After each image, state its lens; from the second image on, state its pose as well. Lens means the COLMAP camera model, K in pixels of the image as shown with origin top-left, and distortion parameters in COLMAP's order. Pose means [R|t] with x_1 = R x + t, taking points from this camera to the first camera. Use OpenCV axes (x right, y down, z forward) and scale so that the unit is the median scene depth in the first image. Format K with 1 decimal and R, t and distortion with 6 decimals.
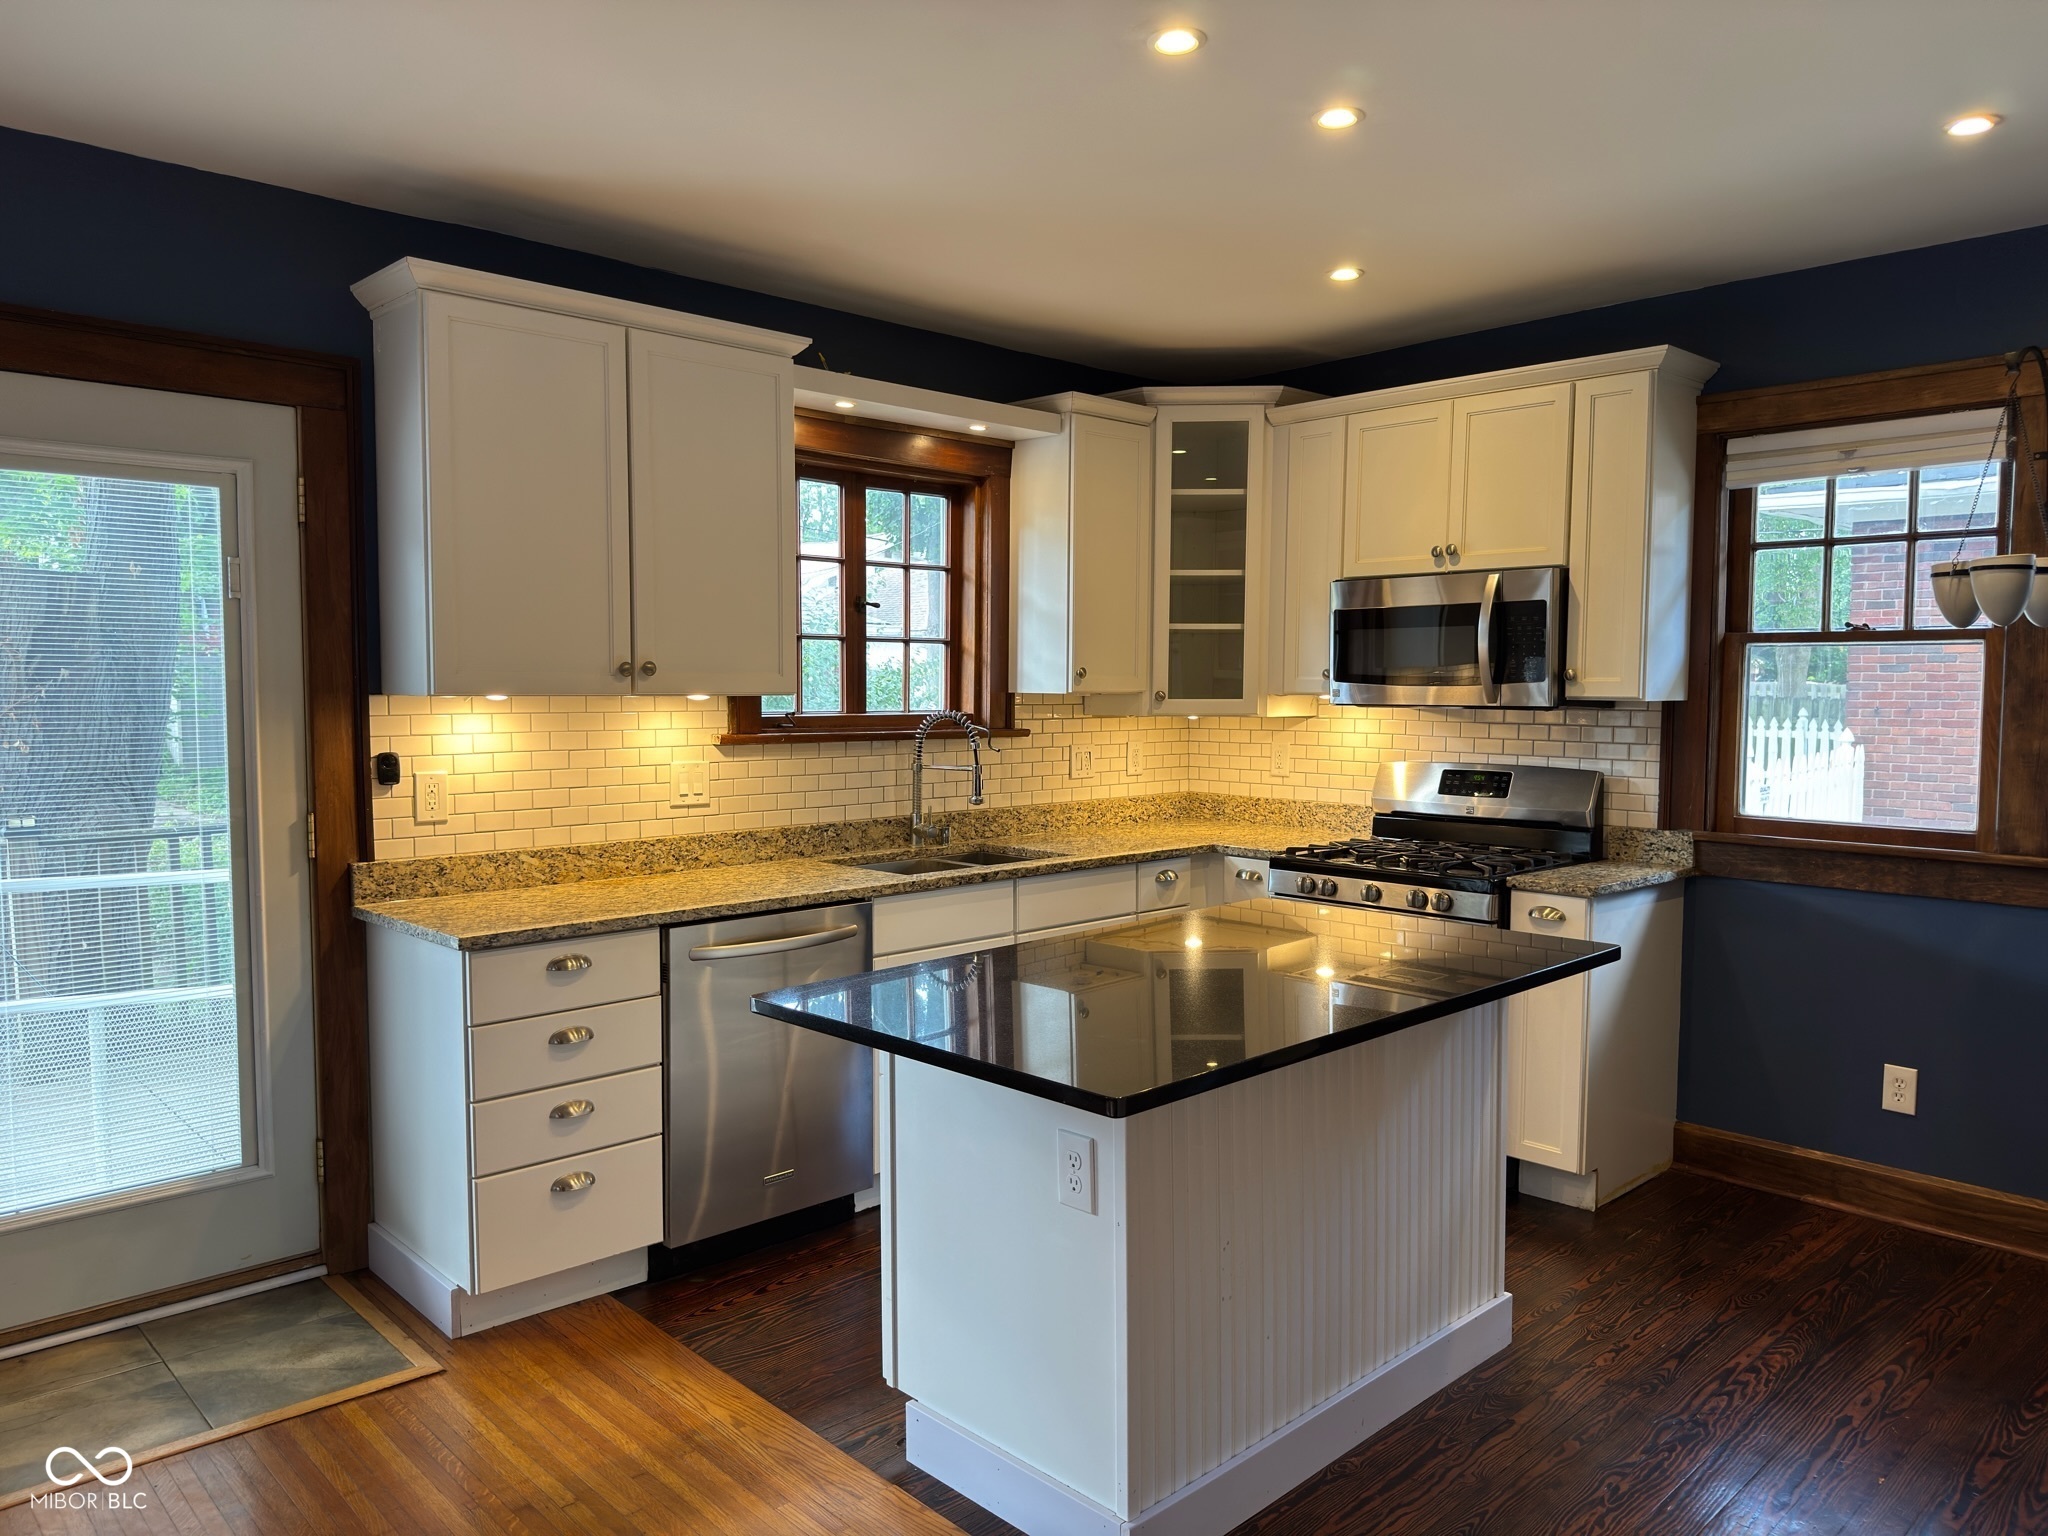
lens RADIAL K [[1433.1, 0, 1012.0], [0, 1433.1, 776.9], [0, 0, 1]] dist [0.090833, -0.133785]
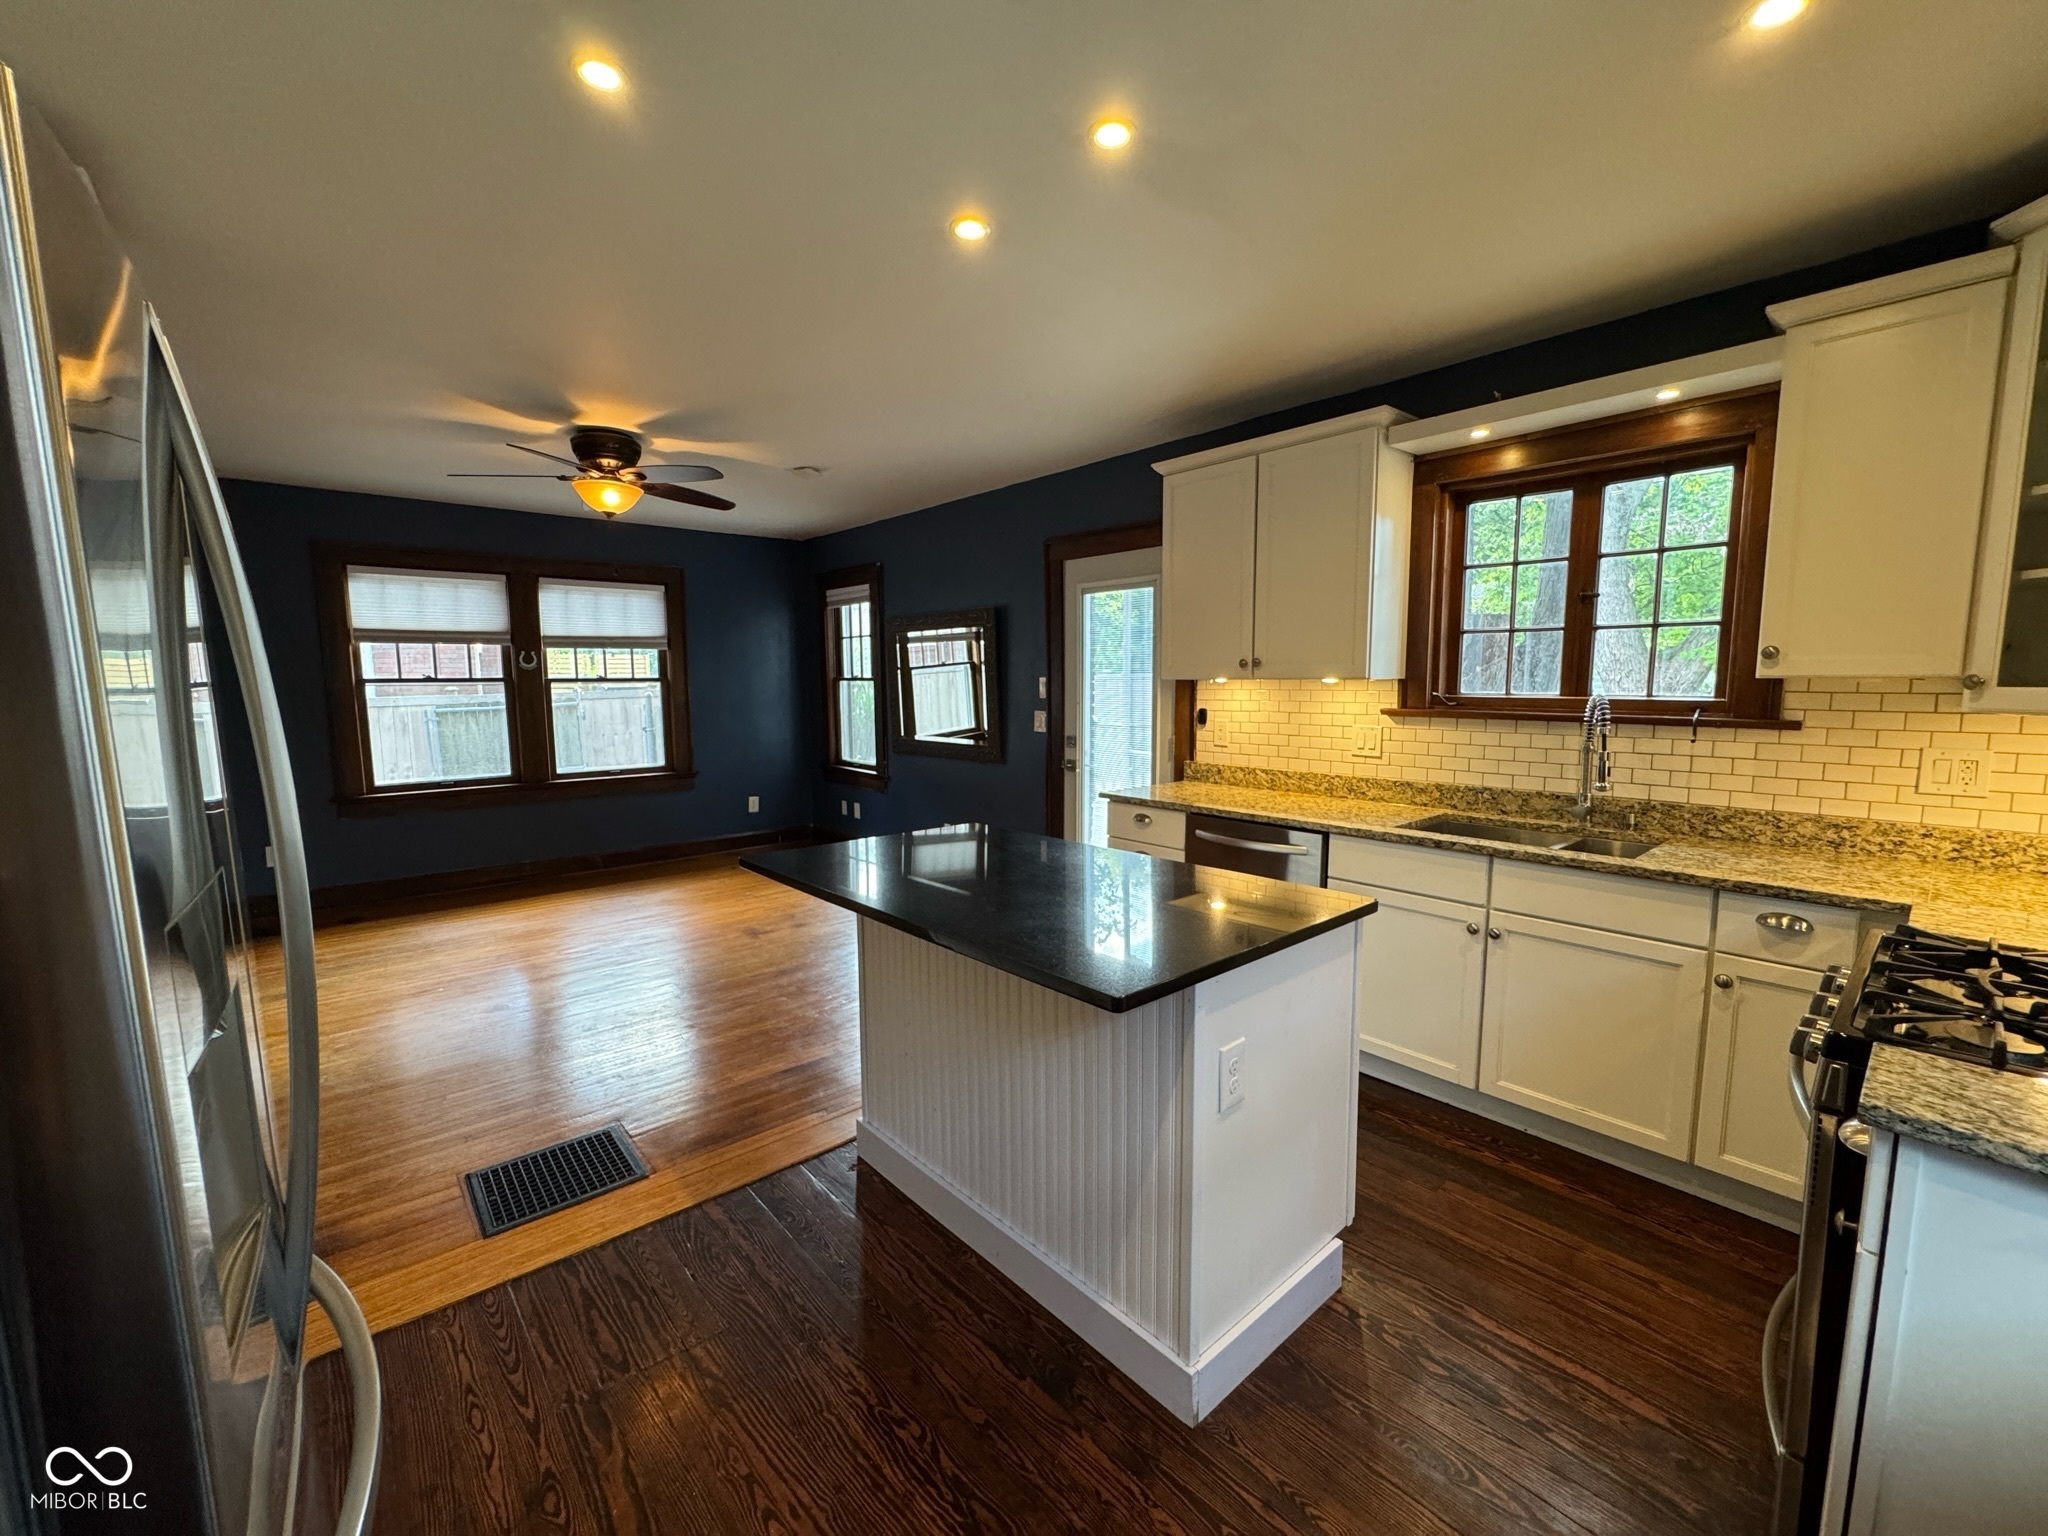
lens RADIAL K [[820.1, 0, 1021.2], [0, 820.1, 767.6], [0, 0, 1]] dist [-0.003700, 0.000906]
pose [[-0.048088, 0.108004, -0.992987, 0.570303], [-0.059238, 0.992079, 0.110774, -0.036857], [0.997085, 0.064150, -0.041309, 0.641913]]
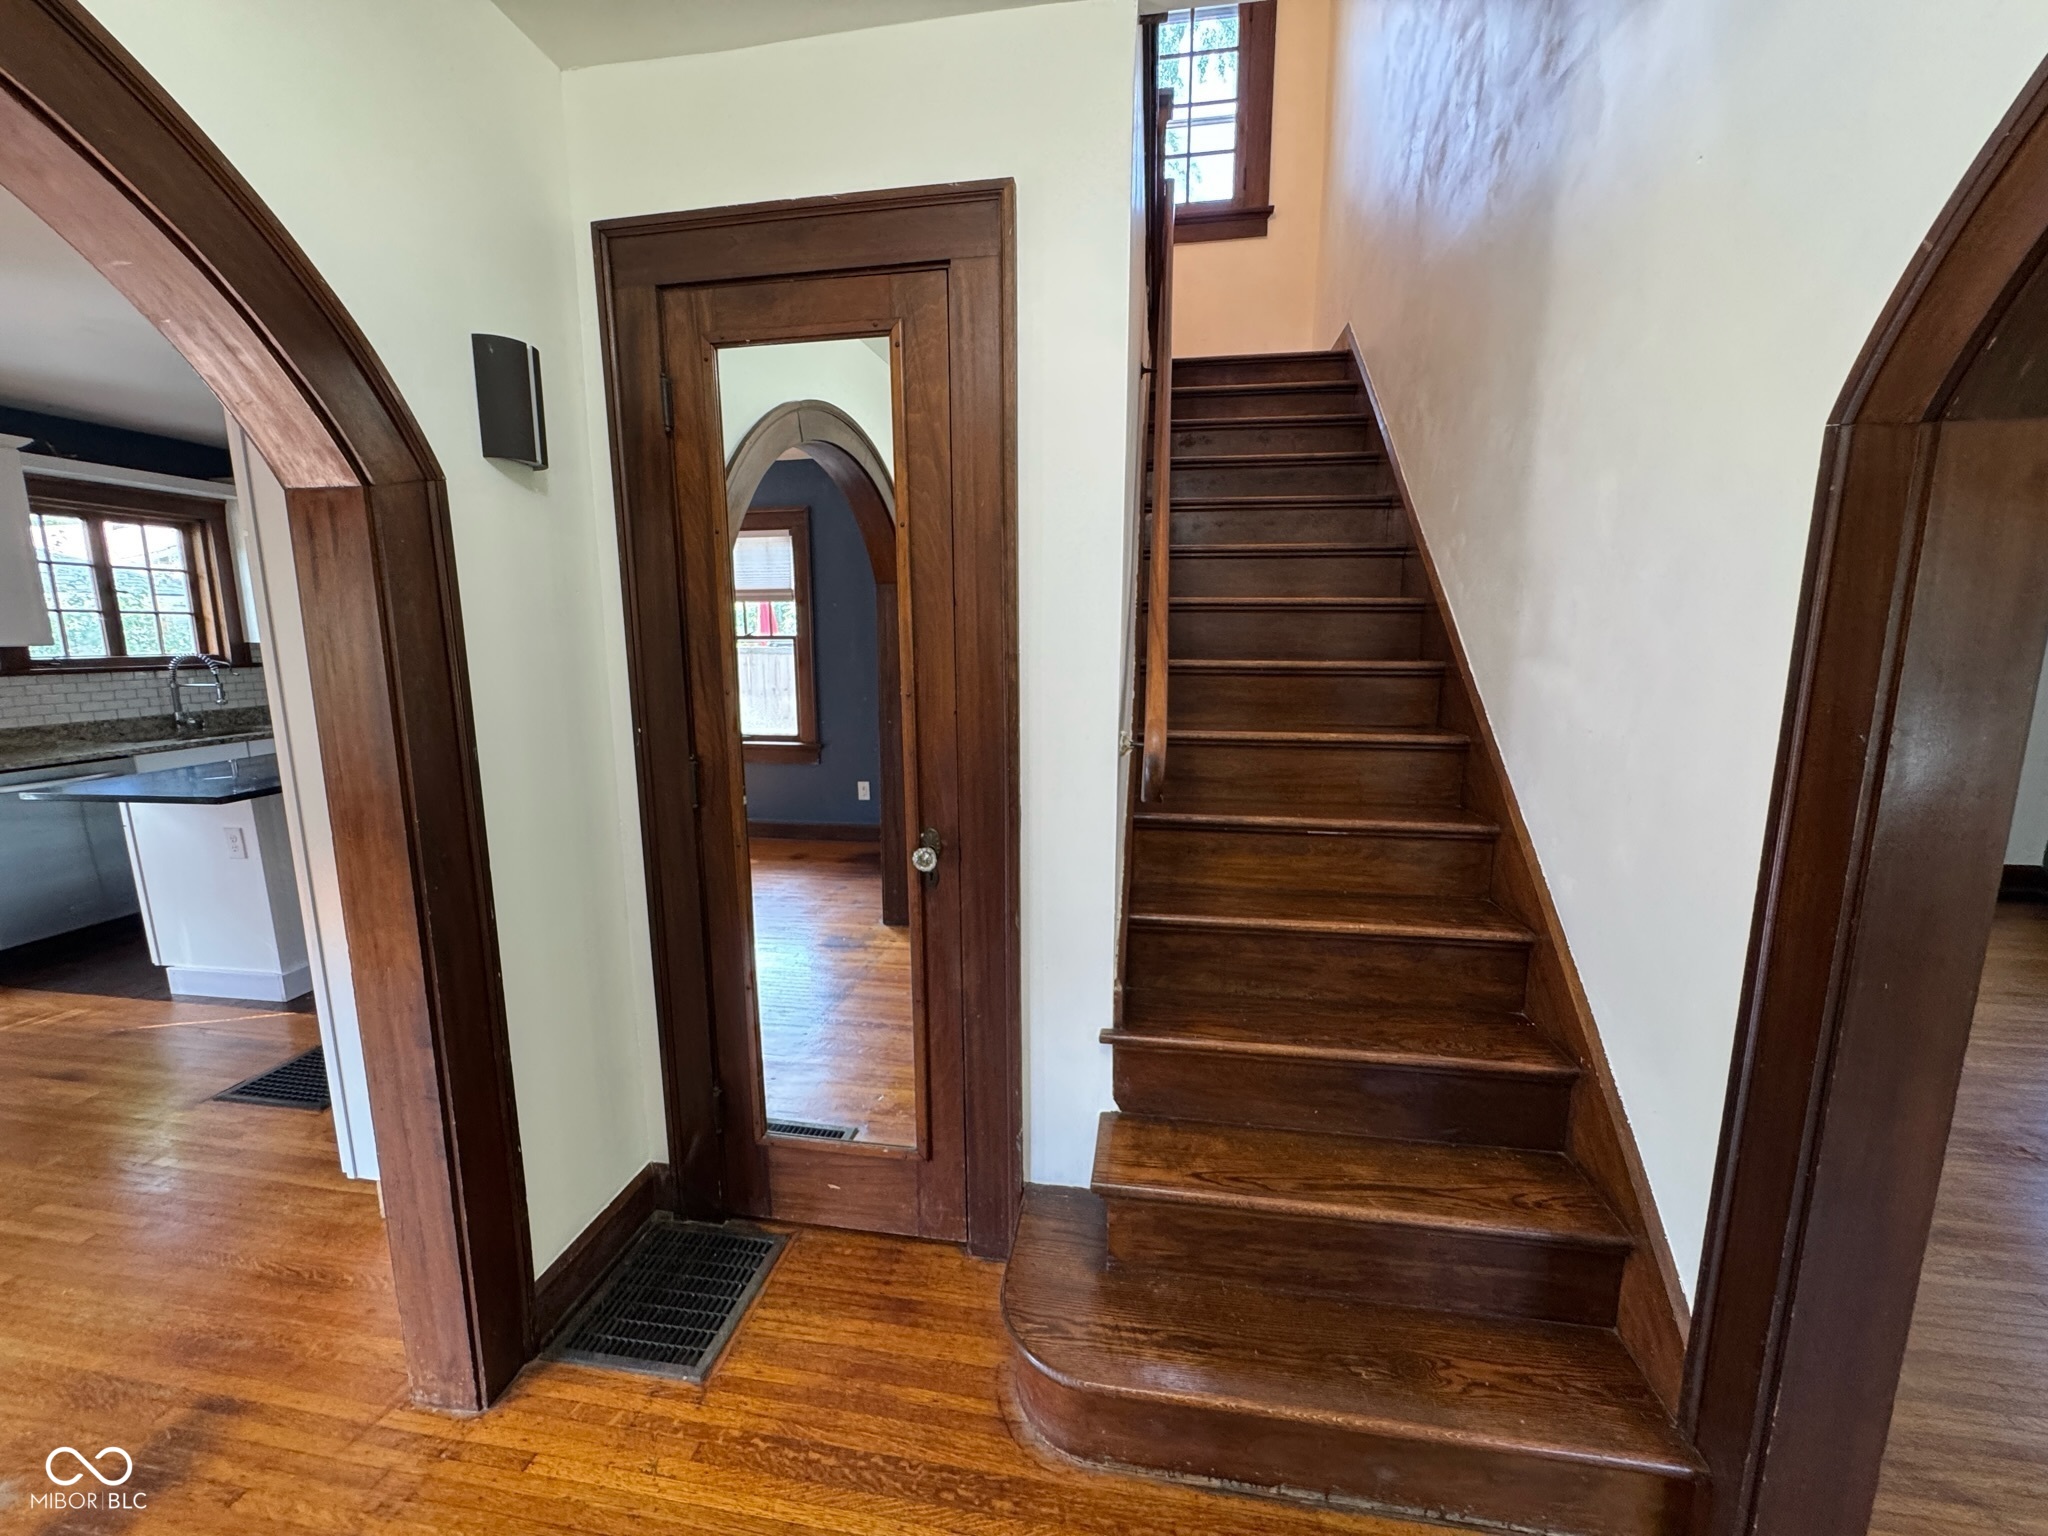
lens RADIAL K [[825.2, 0, 1019.3], [0, 825.2, 767.9], [0, 0, 1]] dist [0.001997, 0.000020]
pose [[0.789361, -0.104118, 0.605036, 0.135873], [0.042251, 0.992391, 0.115653, 0.020610], [-0.612473, -0.065729, 0.787754, -0.472703]]
